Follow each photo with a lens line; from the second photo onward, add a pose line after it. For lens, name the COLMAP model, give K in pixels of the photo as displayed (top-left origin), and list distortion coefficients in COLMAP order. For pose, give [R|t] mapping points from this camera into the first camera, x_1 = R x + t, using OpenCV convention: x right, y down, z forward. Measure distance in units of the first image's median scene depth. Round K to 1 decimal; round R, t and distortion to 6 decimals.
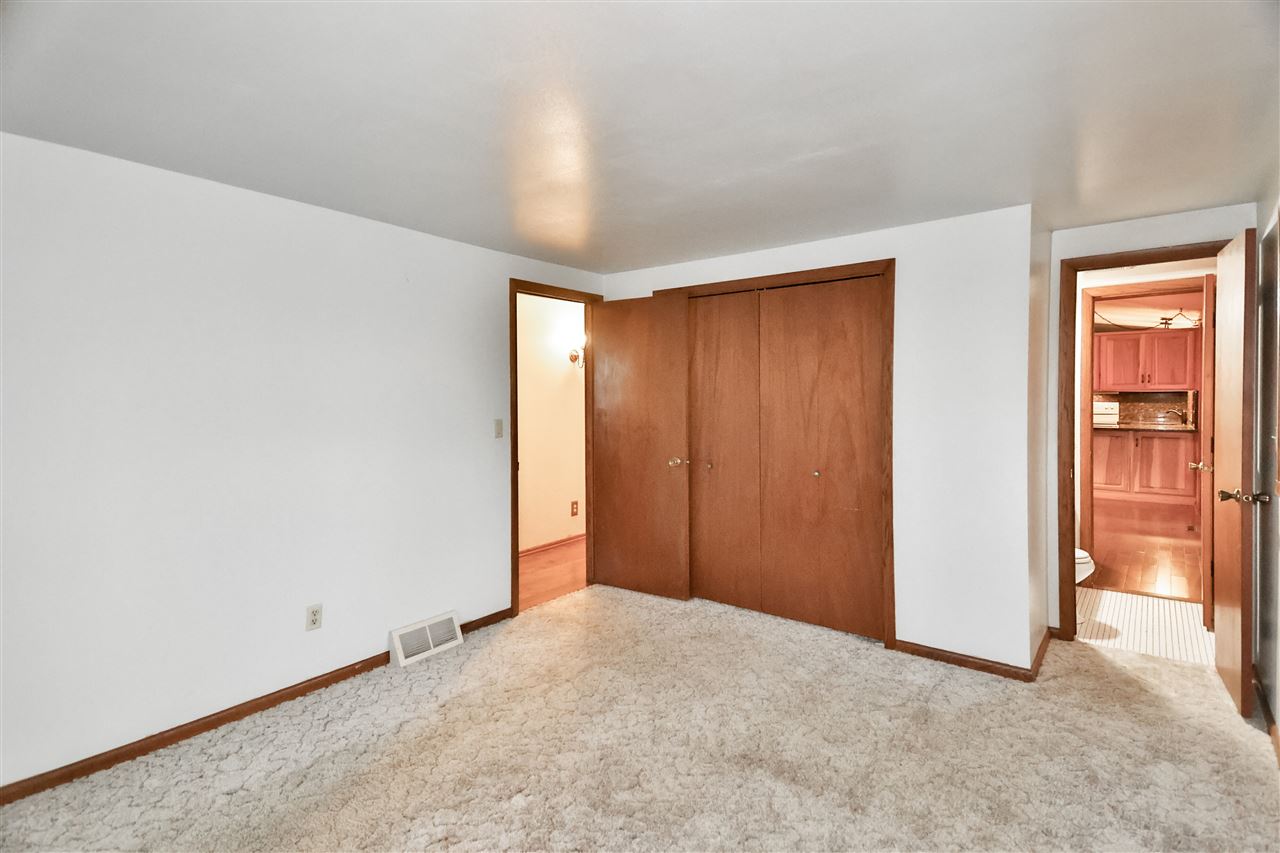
lens RADIAL K [[638.9, 0, 642.4], [0, 638.9, 417.8], [0, 0, 1]] dist [0.042891, -0.000026]
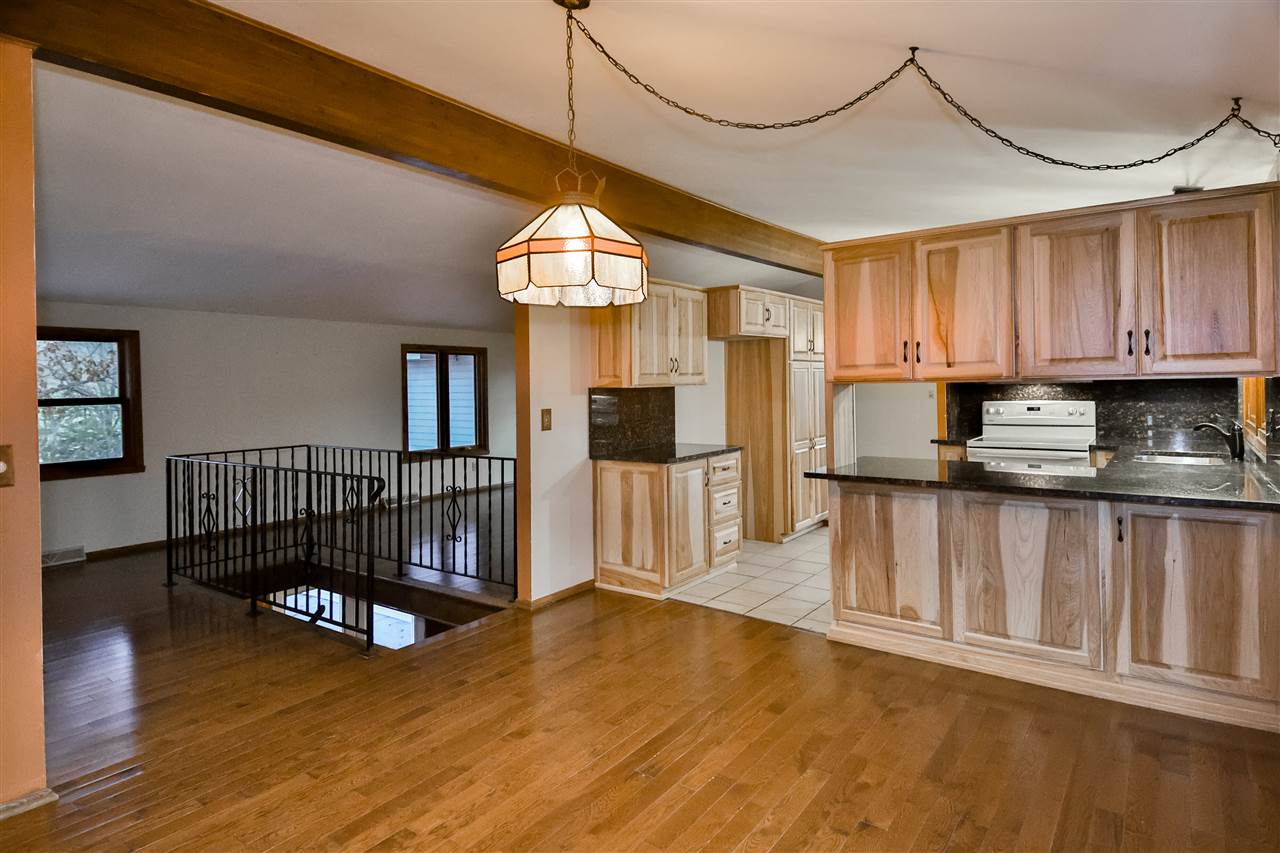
lens RADIAL K [[714.3, 0, 645.3], [0, 714.3, 376.2], [0, 0, 1]] dist [0.016862, 0.000092]
pose [[0.999274, 0.003308, 0.037960, 0.493746], [-0.001817, 0.999228, -0.039241, -0.026828], [-0.038060, 0.039144, 0.998508, 0.631651]]
